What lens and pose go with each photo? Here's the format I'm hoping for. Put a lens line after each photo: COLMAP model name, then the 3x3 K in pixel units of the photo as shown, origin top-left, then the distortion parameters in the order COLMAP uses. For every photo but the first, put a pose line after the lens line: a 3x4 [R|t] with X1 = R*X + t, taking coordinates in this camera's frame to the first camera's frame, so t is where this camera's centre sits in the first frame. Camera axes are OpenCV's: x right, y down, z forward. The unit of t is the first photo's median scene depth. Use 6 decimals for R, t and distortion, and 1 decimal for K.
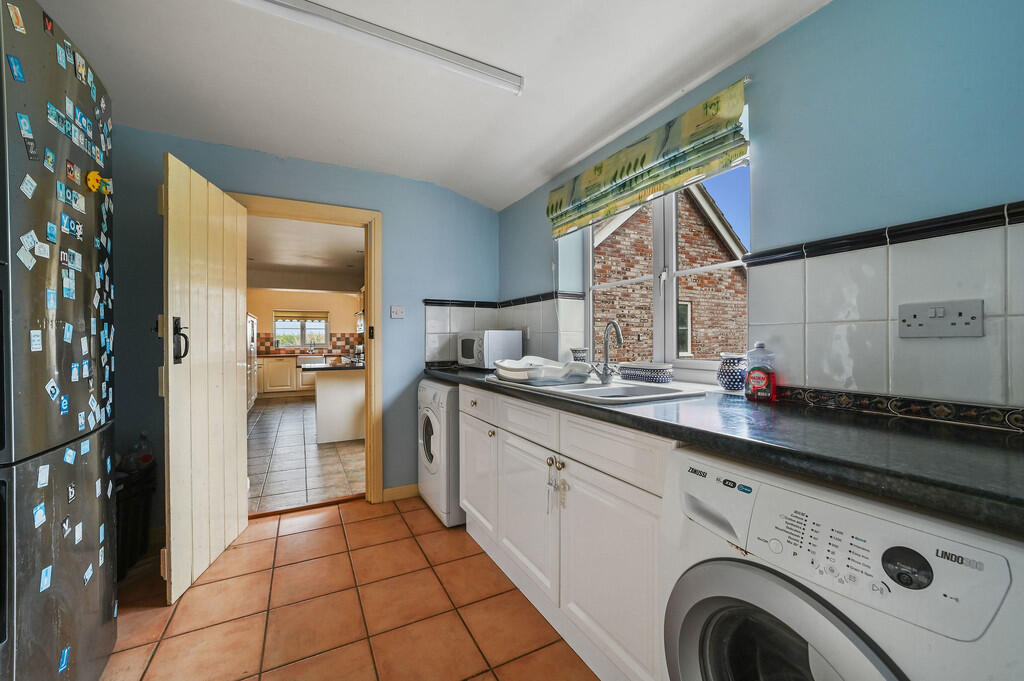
lens RADIAL K [[396.4, 0, 505.5], [0, 396.4, 339.7], [0, 0, 1]] dist [-0.013247, 0.000202]
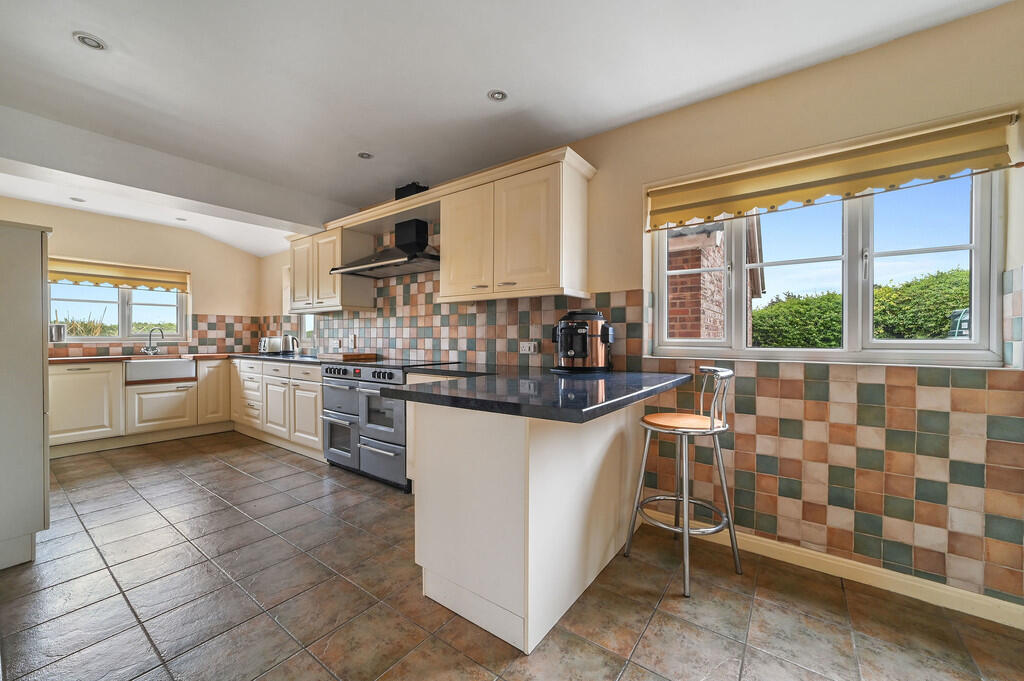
lens RADIAL K [[396.4, 0, 513.3], [0, 396.4, 340.8], [0, 0, 1]] dist [-0.013247, 0.000202]
pose [[0.893657, 0.004001, 0.448733, -0.305379], [-0.010037, 0.999888, 0.011073, 0.008493], [-0.448639, -0.014399, 0.893597, 0.359943]]
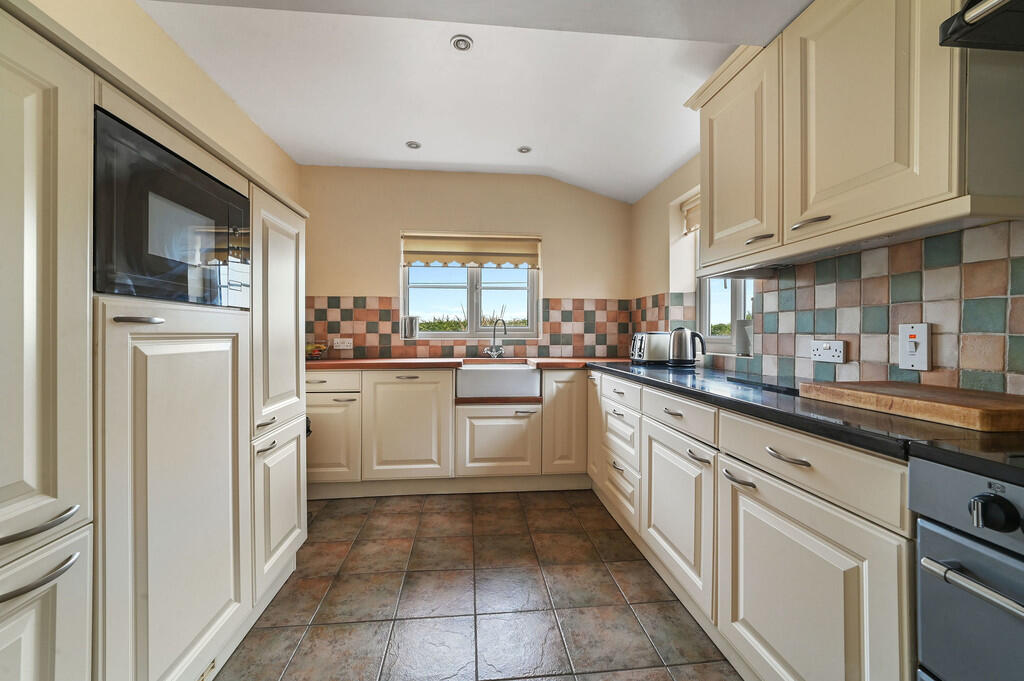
lens RADIAL K [[396.4, 0, 513.1], [0, 396.4, 337.7], [0, 0, 1]] dist [-0.013247, 0.000202]
pose [[0.931024, 0.013279, -0.364716, -0.346958], [-0.005900, 0.999755, 0.021339, 0.011017], [0.364910, -0.017715, 0.930874, 0.674592]]
